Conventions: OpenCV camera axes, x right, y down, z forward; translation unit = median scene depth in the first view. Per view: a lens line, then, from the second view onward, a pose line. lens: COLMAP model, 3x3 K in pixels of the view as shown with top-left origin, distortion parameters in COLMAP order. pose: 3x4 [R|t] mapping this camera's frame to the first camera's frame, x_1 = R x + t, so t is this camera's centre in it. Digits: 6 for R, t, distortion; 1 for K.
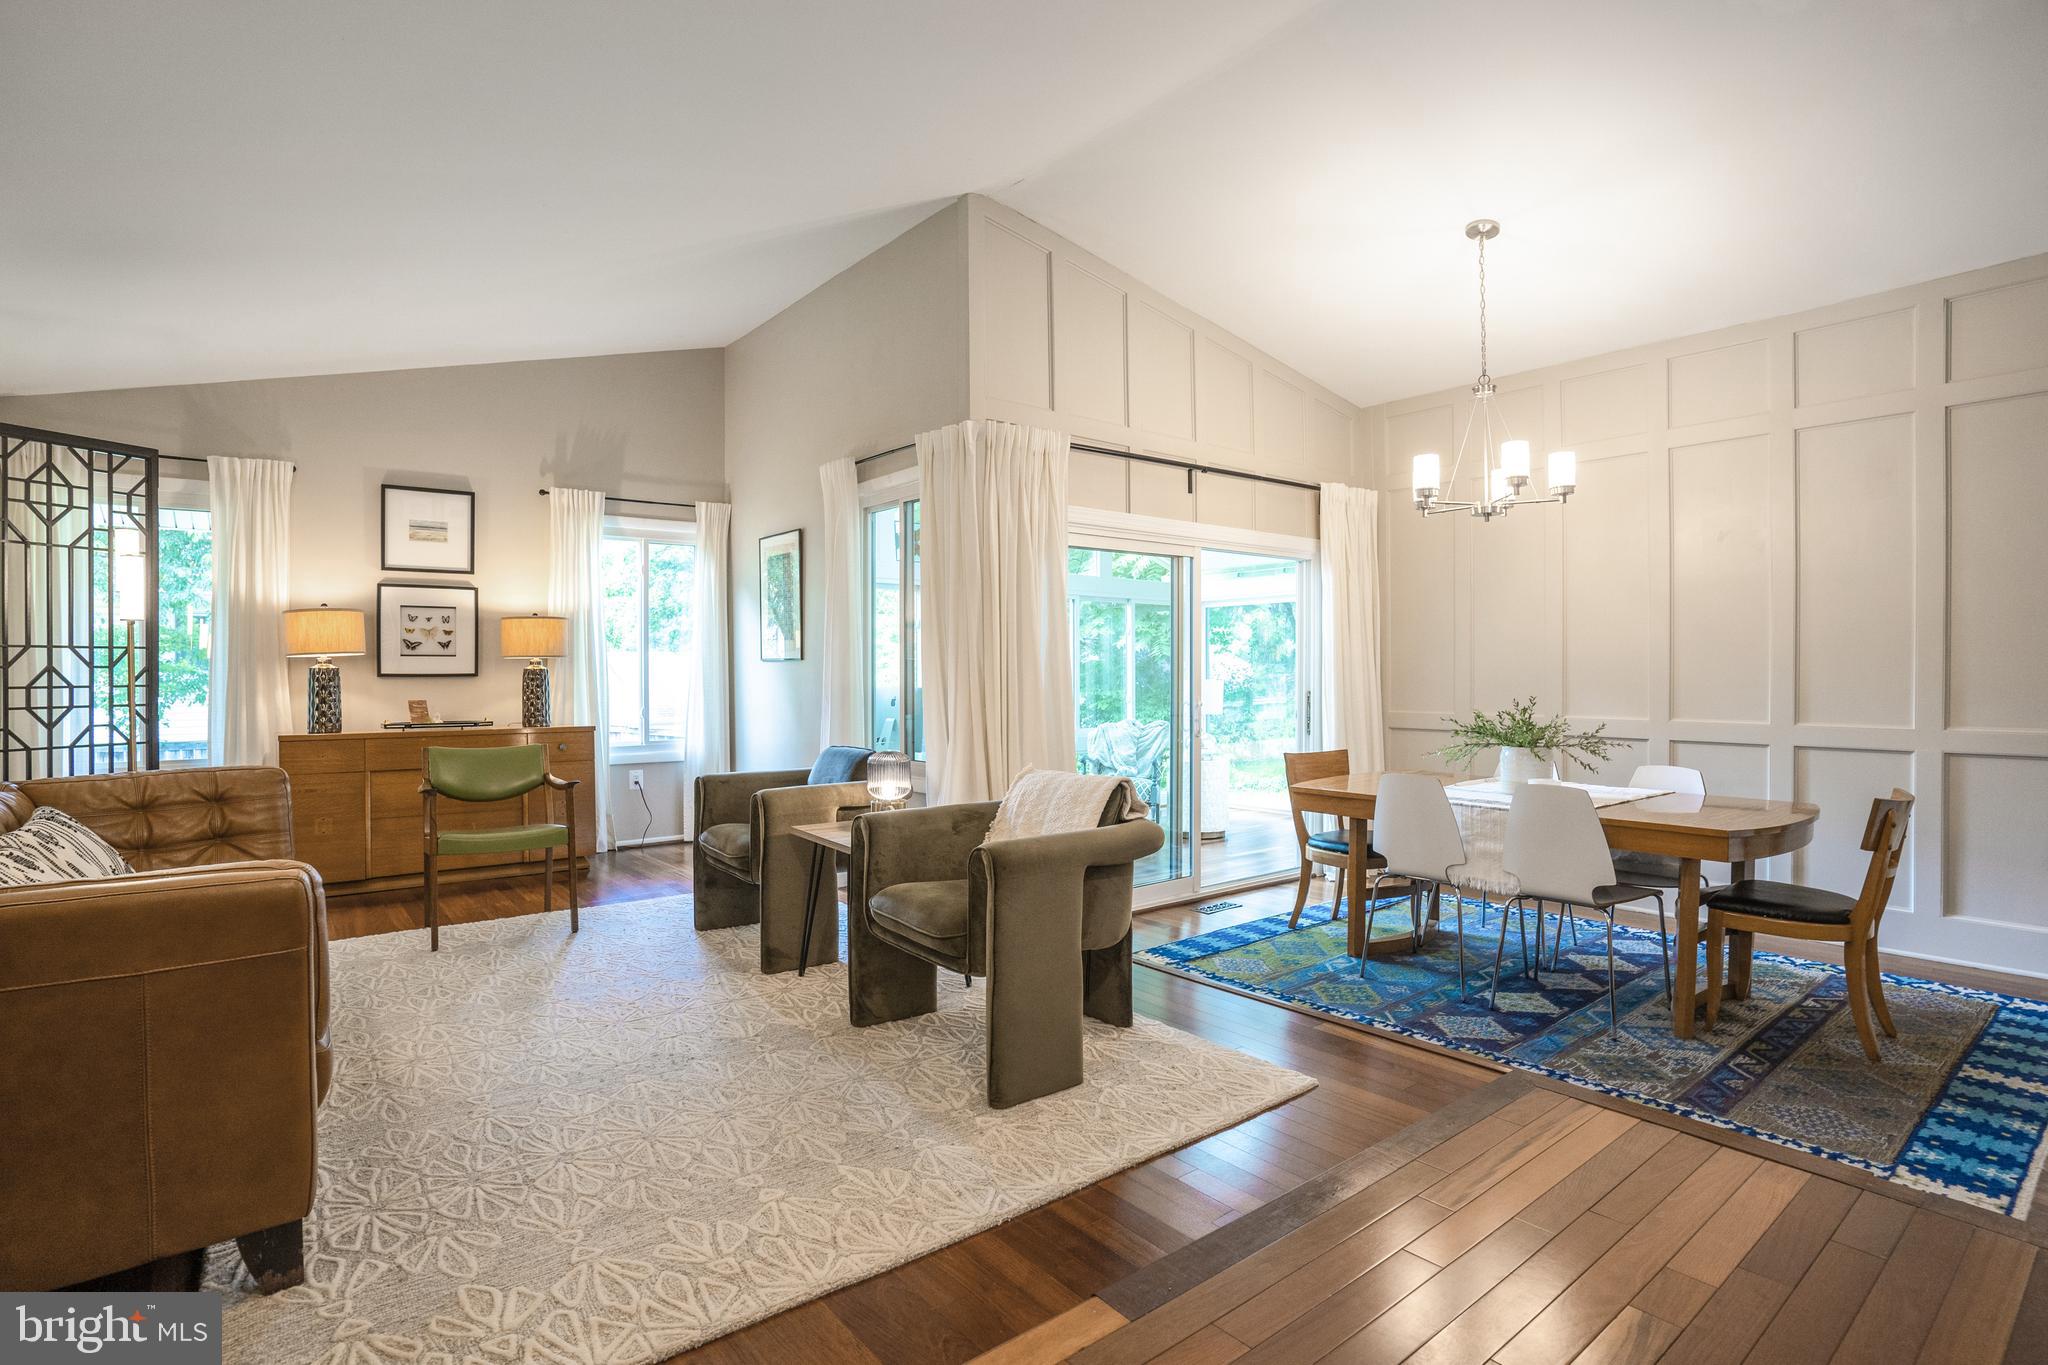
lens RADIAL K [[1006.6, 0, 1022.0], [0, 1006.6, 668.6], [0, 0, 1]] dist [-0.061821, 0.019574]
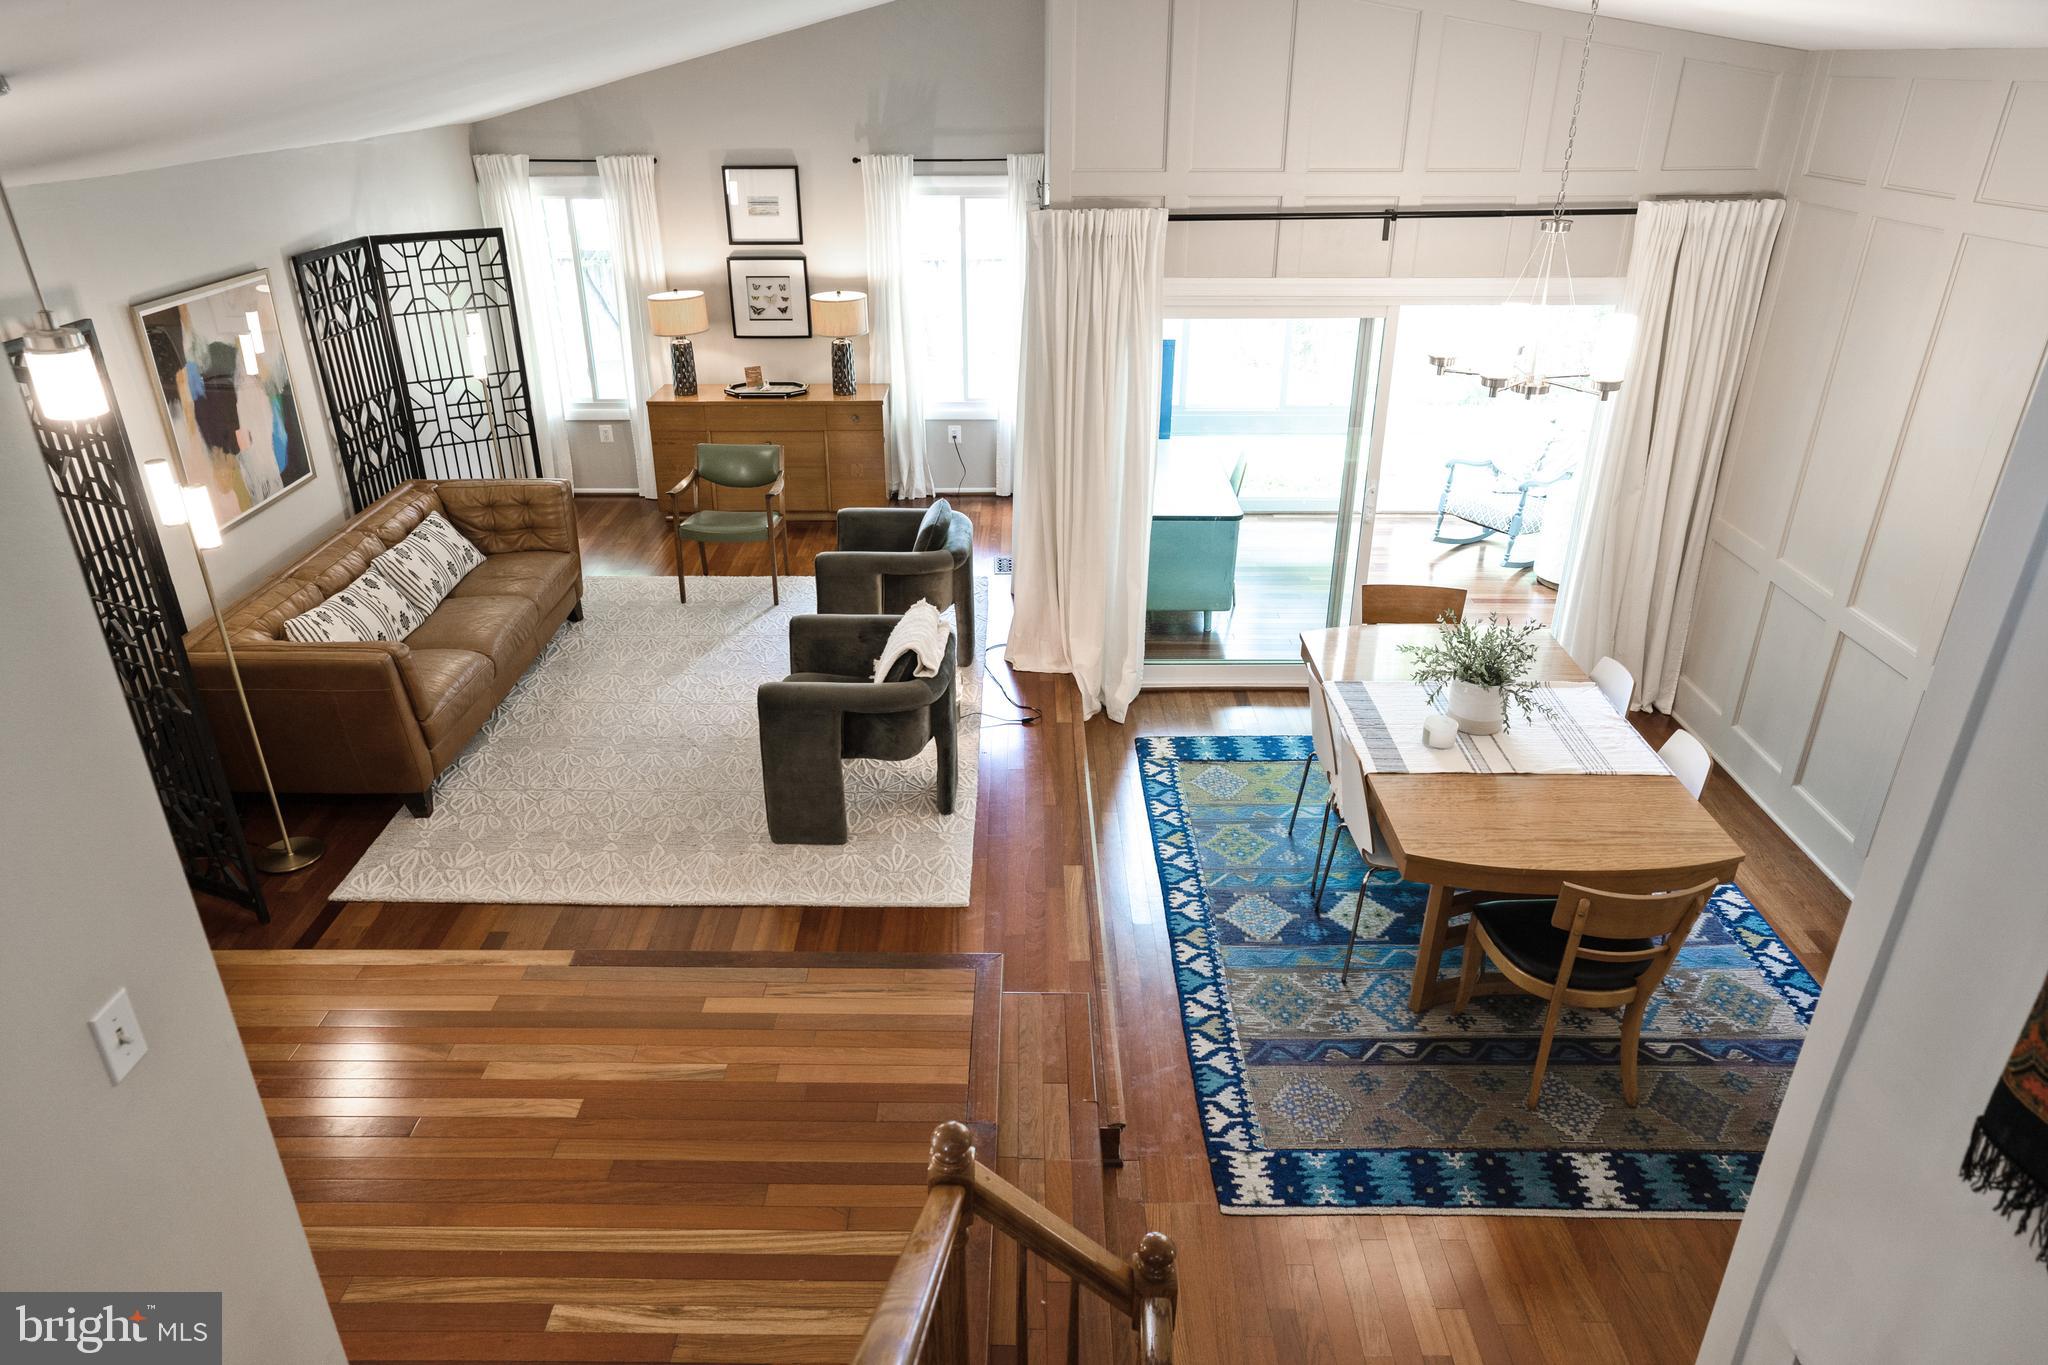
lens RADIAL K [[1336.0, 0, 1030.6], [0, 1336.0, 693.9], [0, 0, 1]] dist [-0.021495, -0.001660]
pose [[0.781488, 0.284030, -0.555521, 0.801211], [-0.003876, 0.892564, 0.450903, -0.413720], [0.623908, -0.350222, 0.698629, -0.080836]]
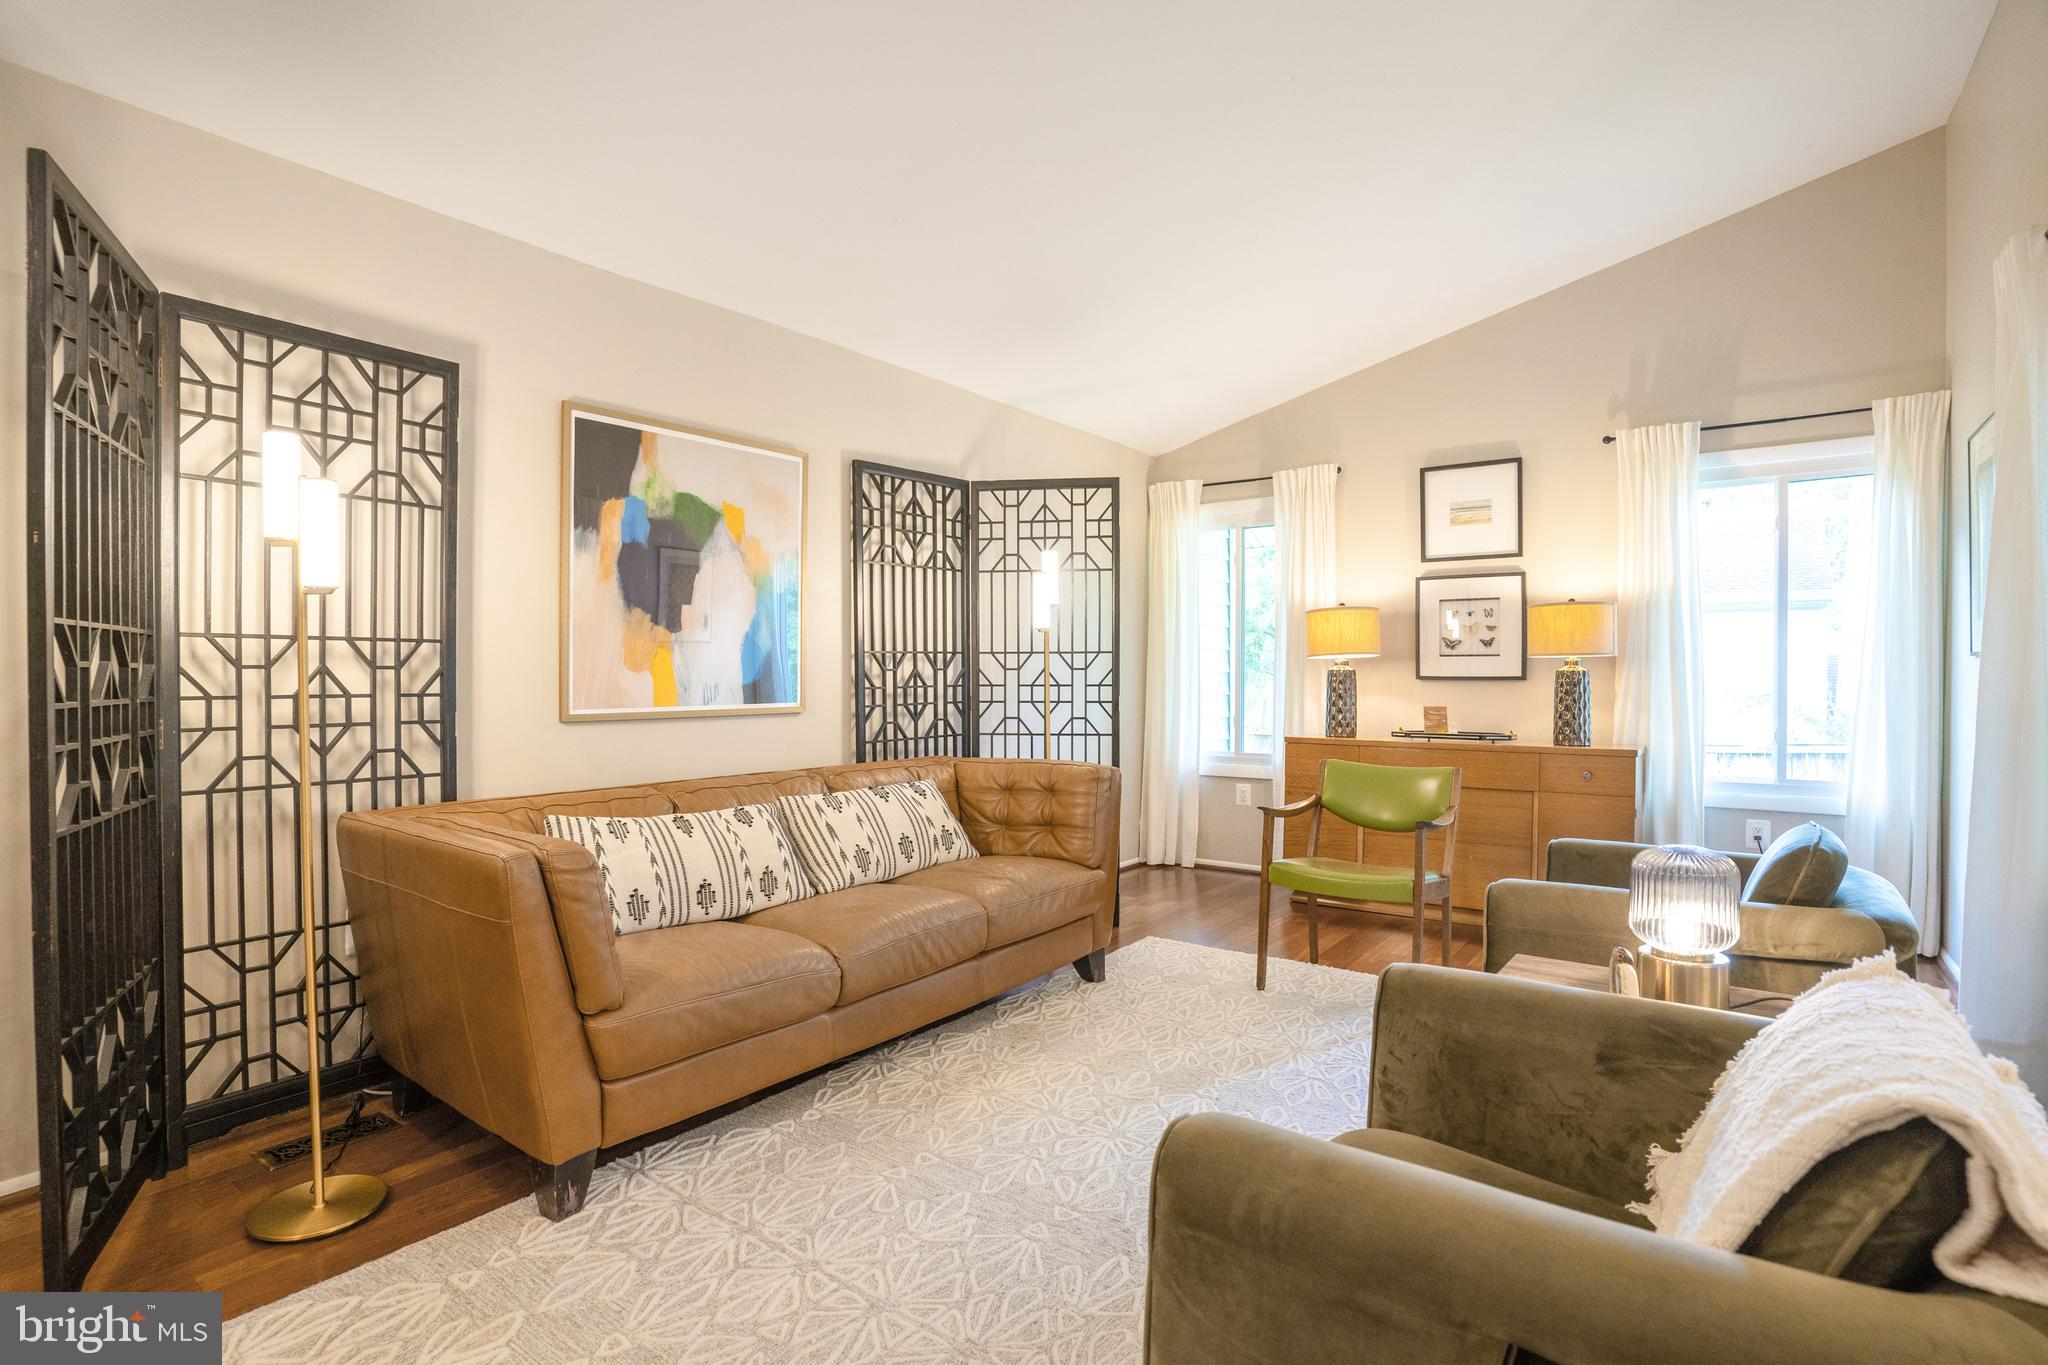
lens RADIAL K [[1006.6, 0, 1023.6], [0, 1006.6, 688.5], [0, 0, 1]] dist [-0.061821, 0.019574]
pose [[0.257642, 0.011515, -0.966172, 0.182303], [0.000962, 0.999925, 0.012174, 0.005882], [0.966240, -0.004066, 0.257611, 0.493662]]
